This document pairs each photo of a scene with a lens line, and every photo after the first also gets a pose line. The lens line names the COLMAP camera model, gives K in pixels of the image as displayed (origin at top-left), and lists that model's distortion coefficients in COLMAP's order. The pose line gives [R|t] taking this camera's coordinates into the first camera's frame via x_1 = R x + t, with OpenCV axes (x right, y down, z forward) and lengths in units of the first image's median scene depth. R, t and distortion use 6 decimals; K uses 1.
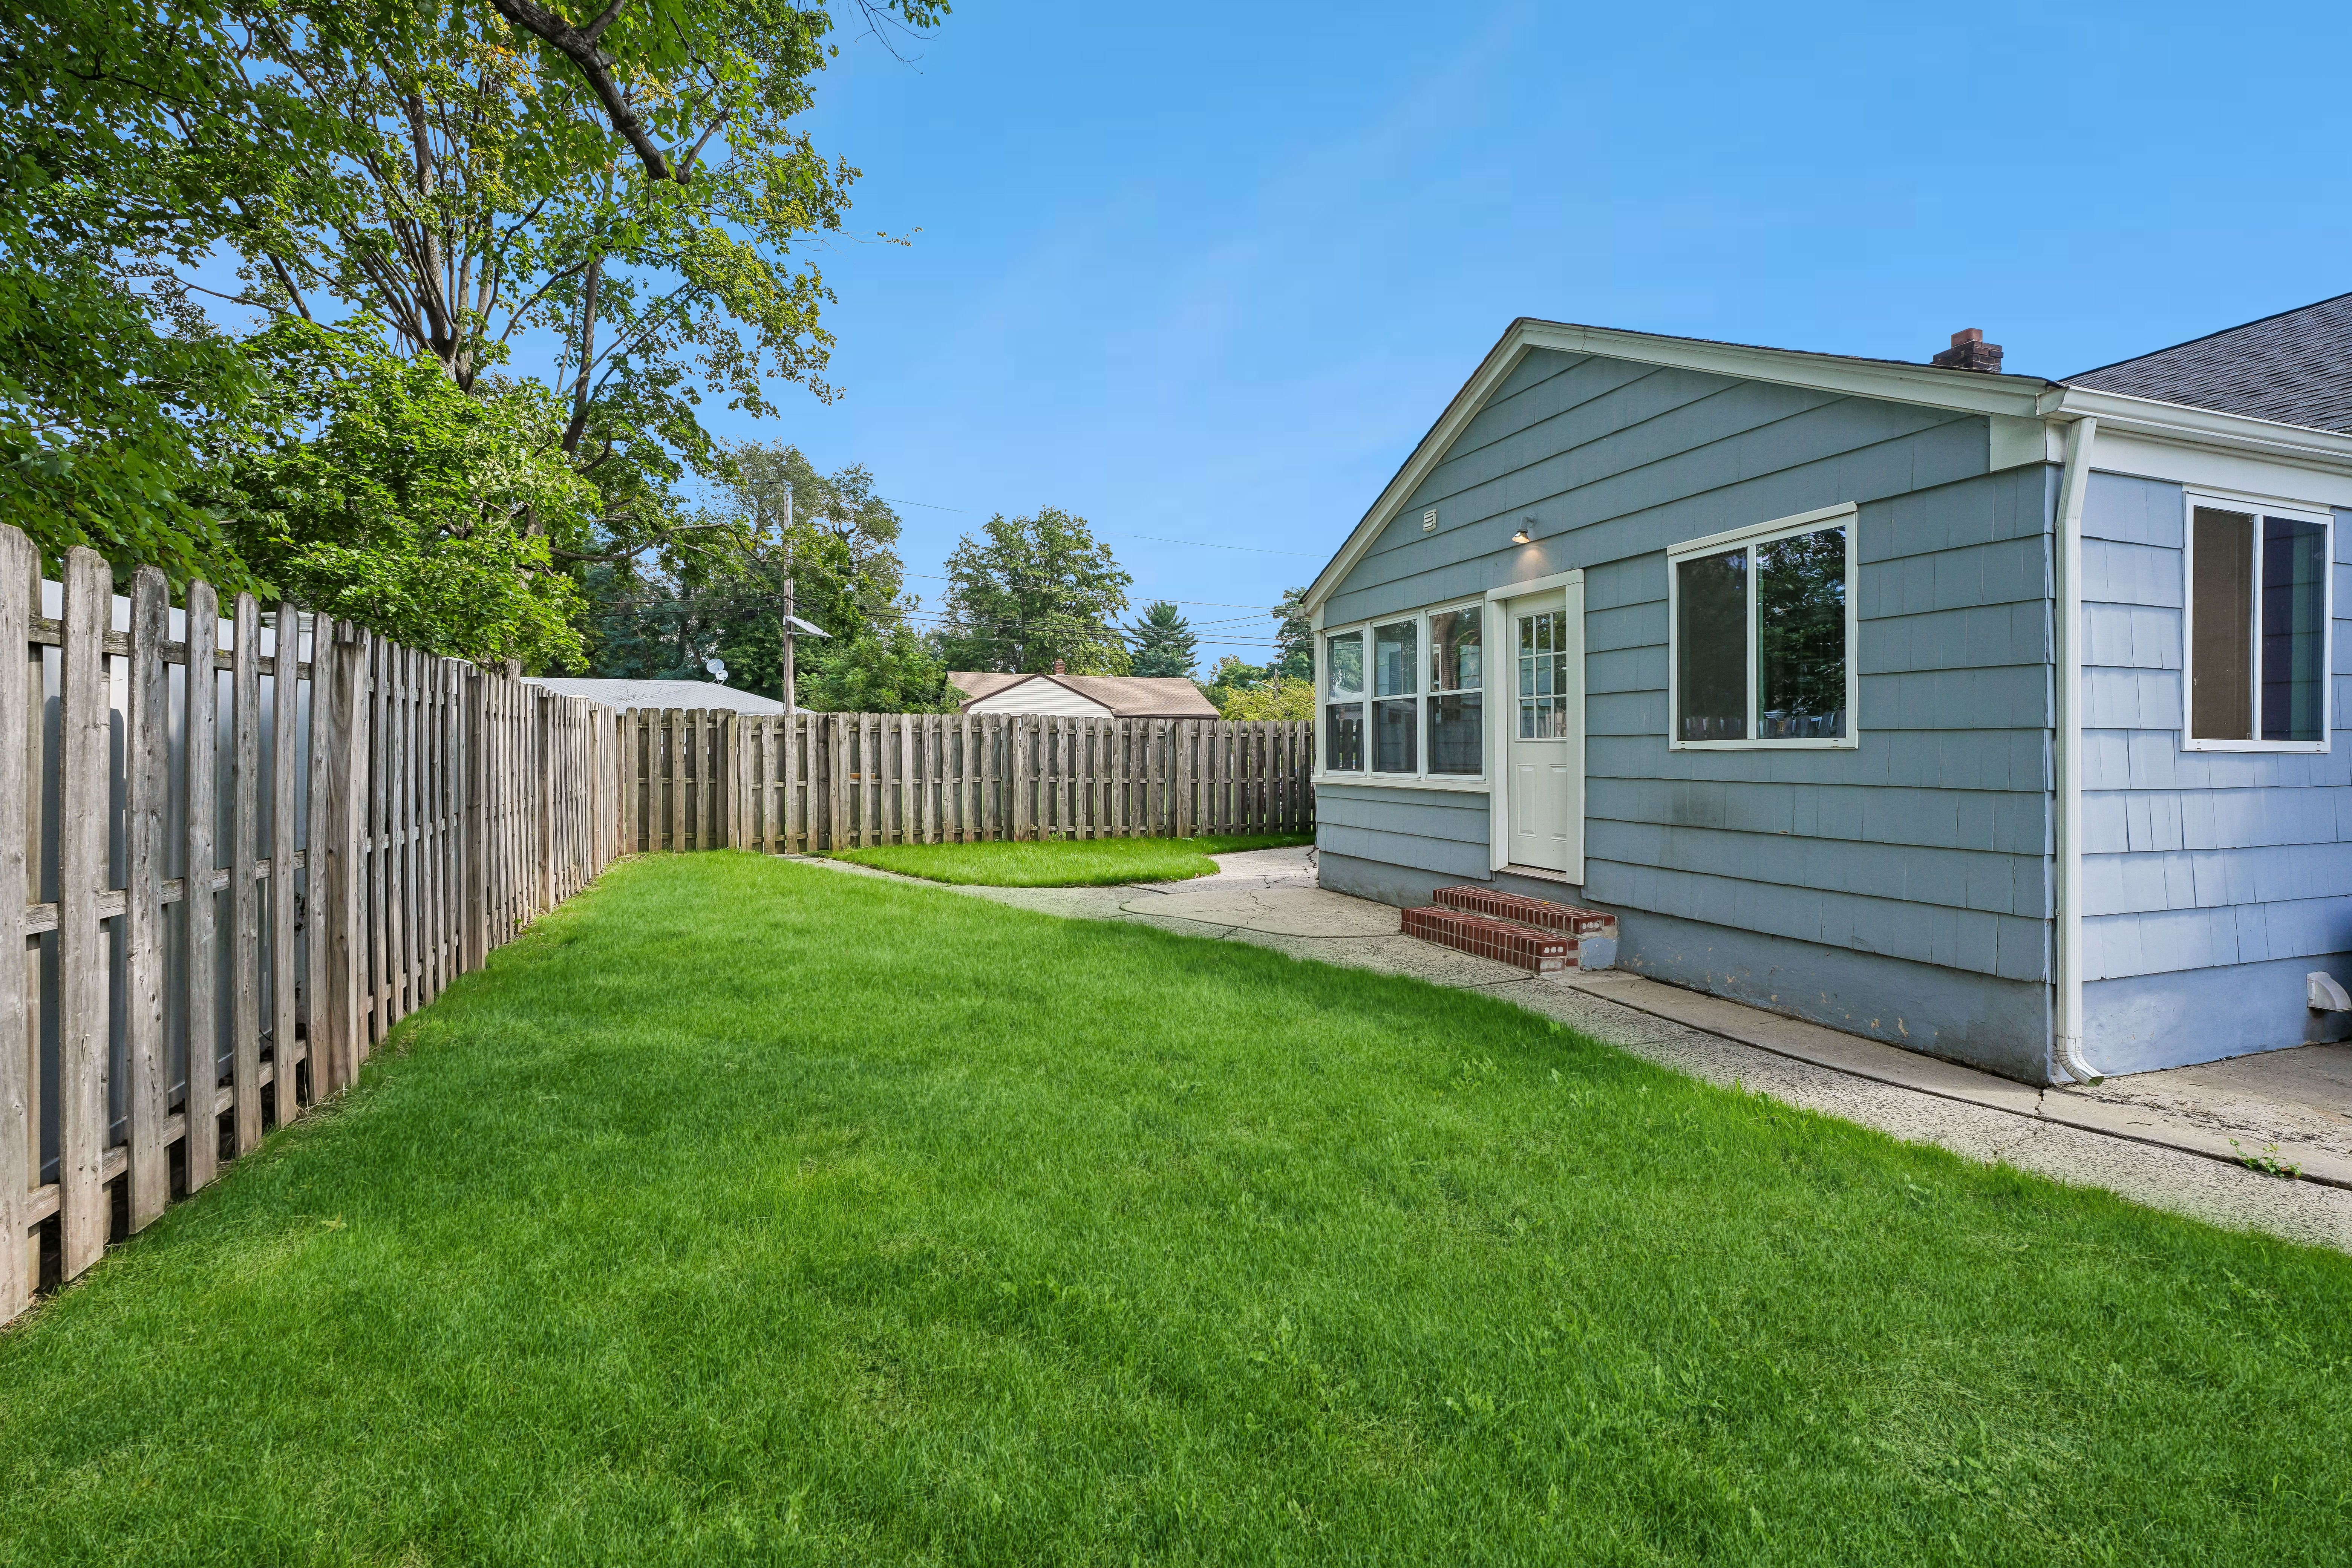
lens RADIAL K [[1047.4, 0, 1151.8], [0, 1047.4, 749.8], [0, 0, 1]] dist [-0.008525, 0.002458]
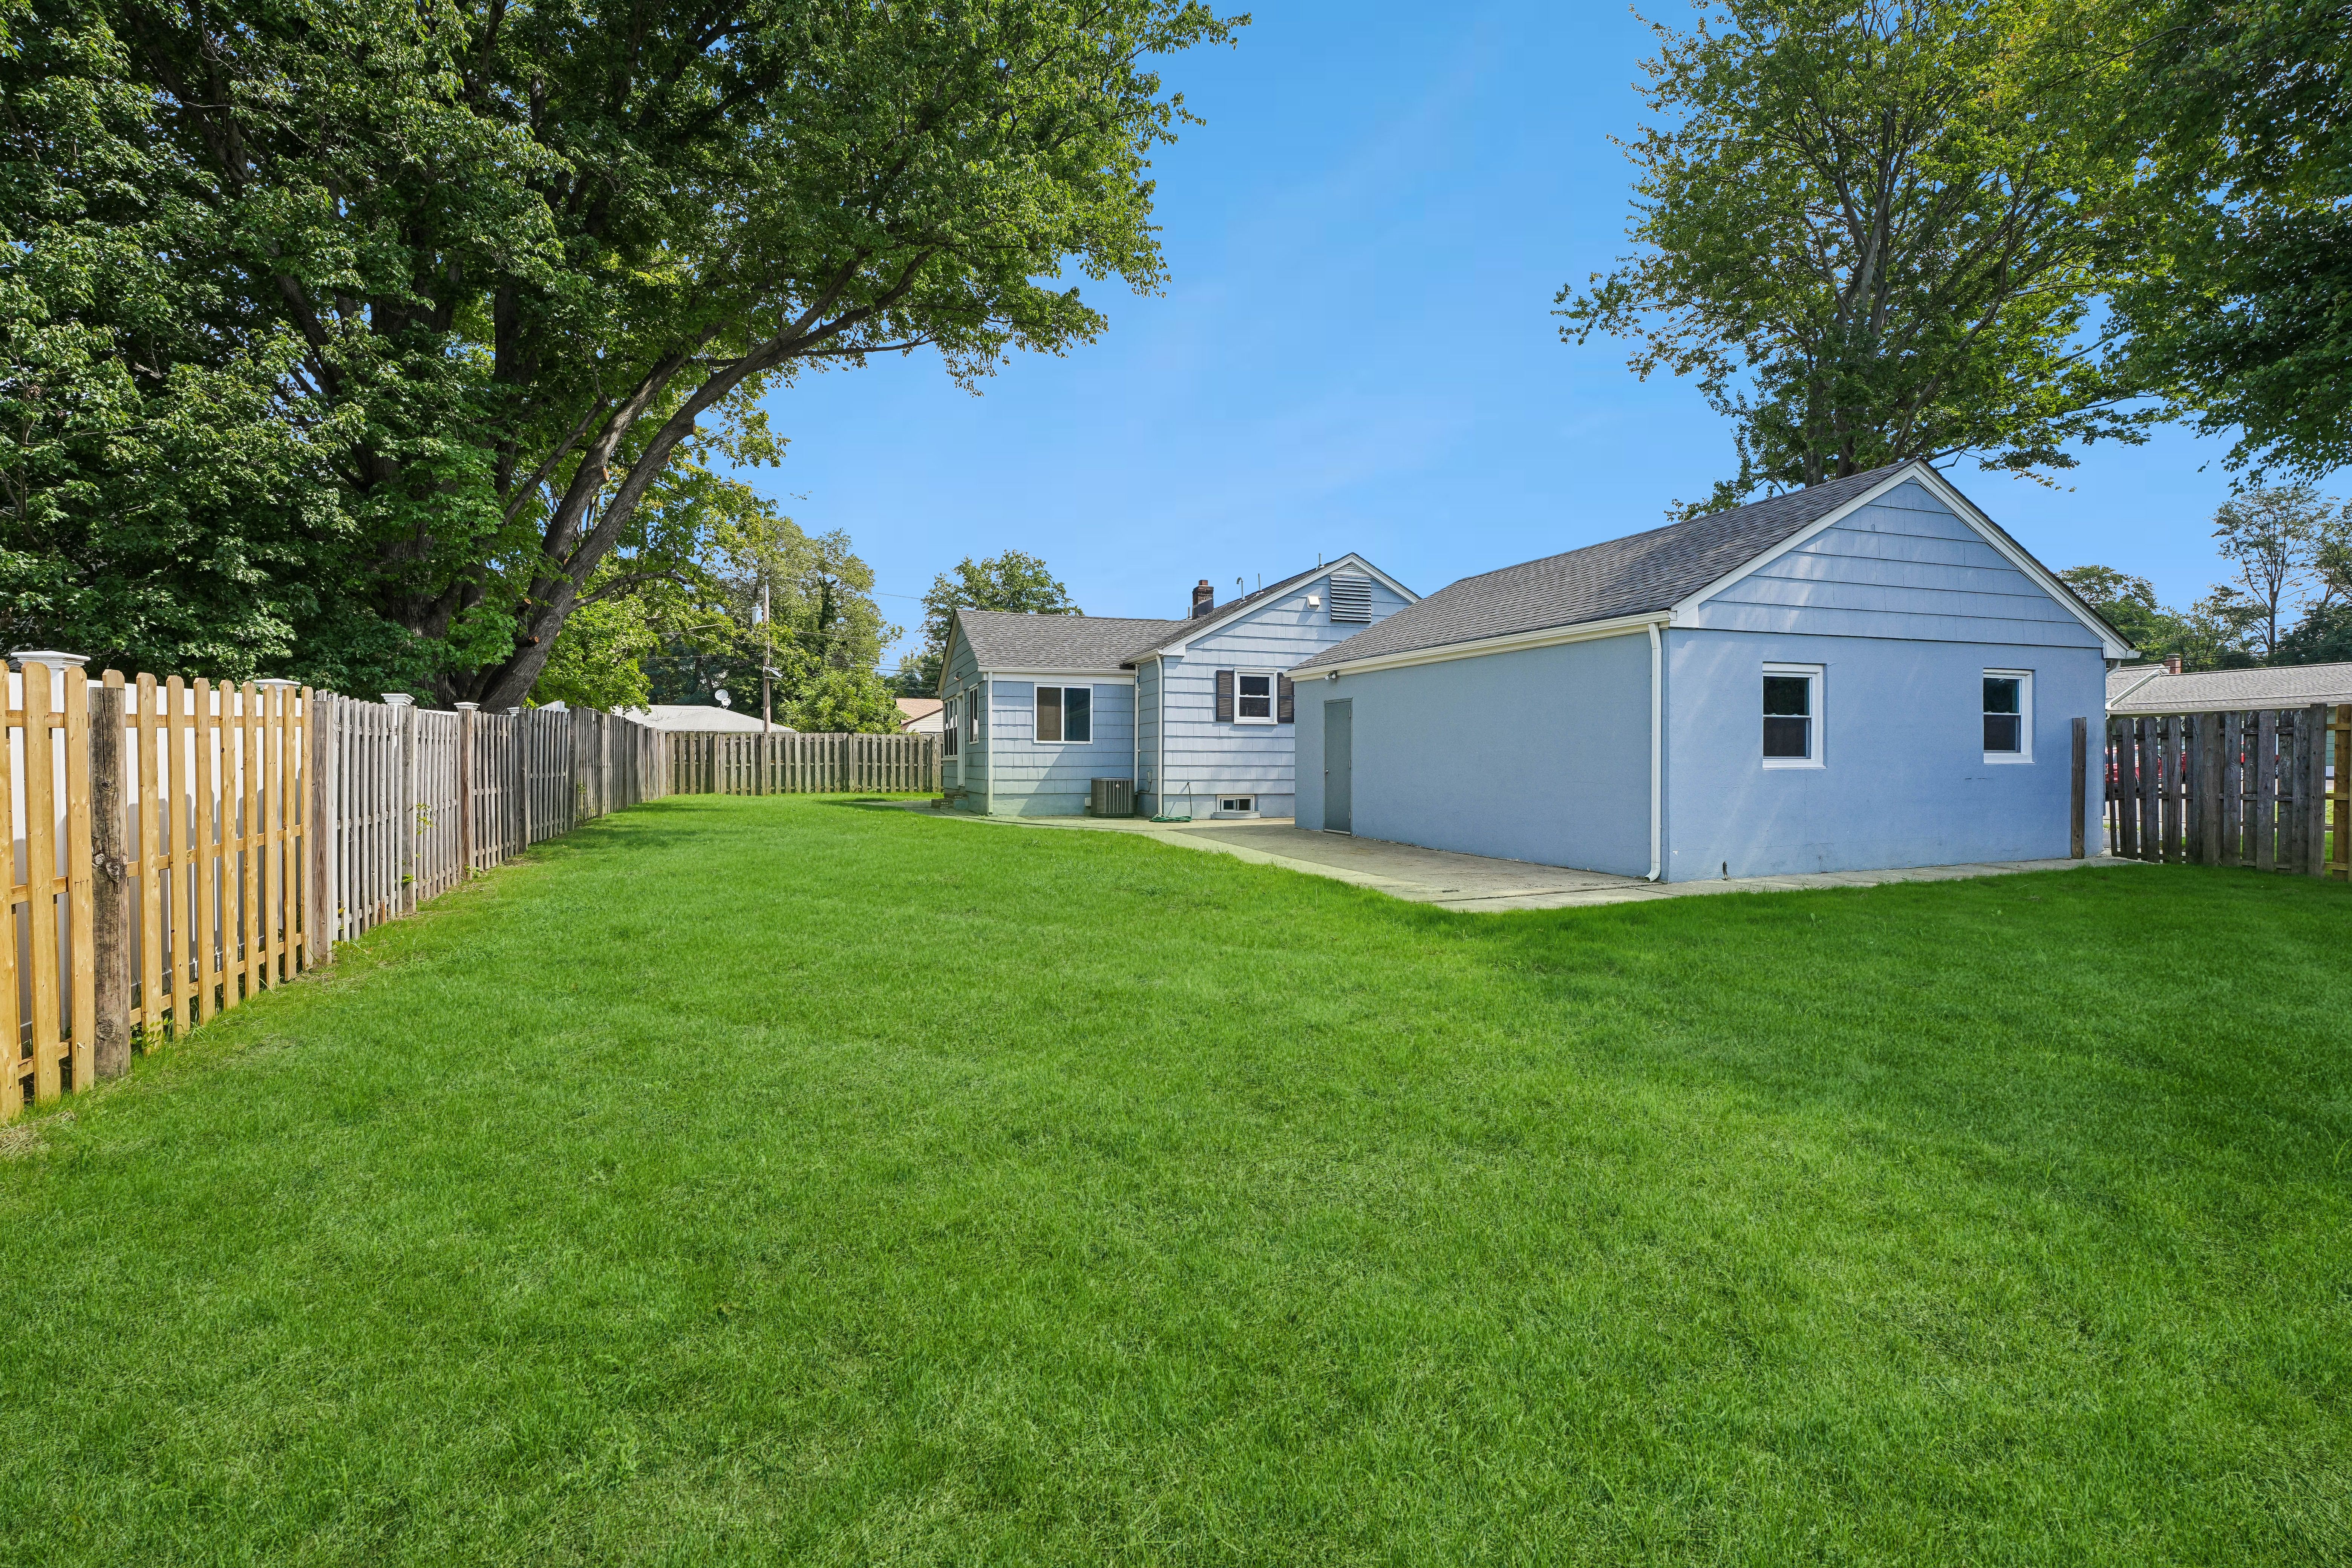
lens RADIAL K [[1047.4, 0, 1168.6], [0, 1047.4, 777.6], [0, 0, 1]] dist [-0.008525, 0.002458]
pose [[0.999998, -0.001373, -0.001206, 0.603163], [0.001389, 0.999905, 0.013721, 0.032282], [0.001187, -0.013723, 0.999905, -1.312577]]
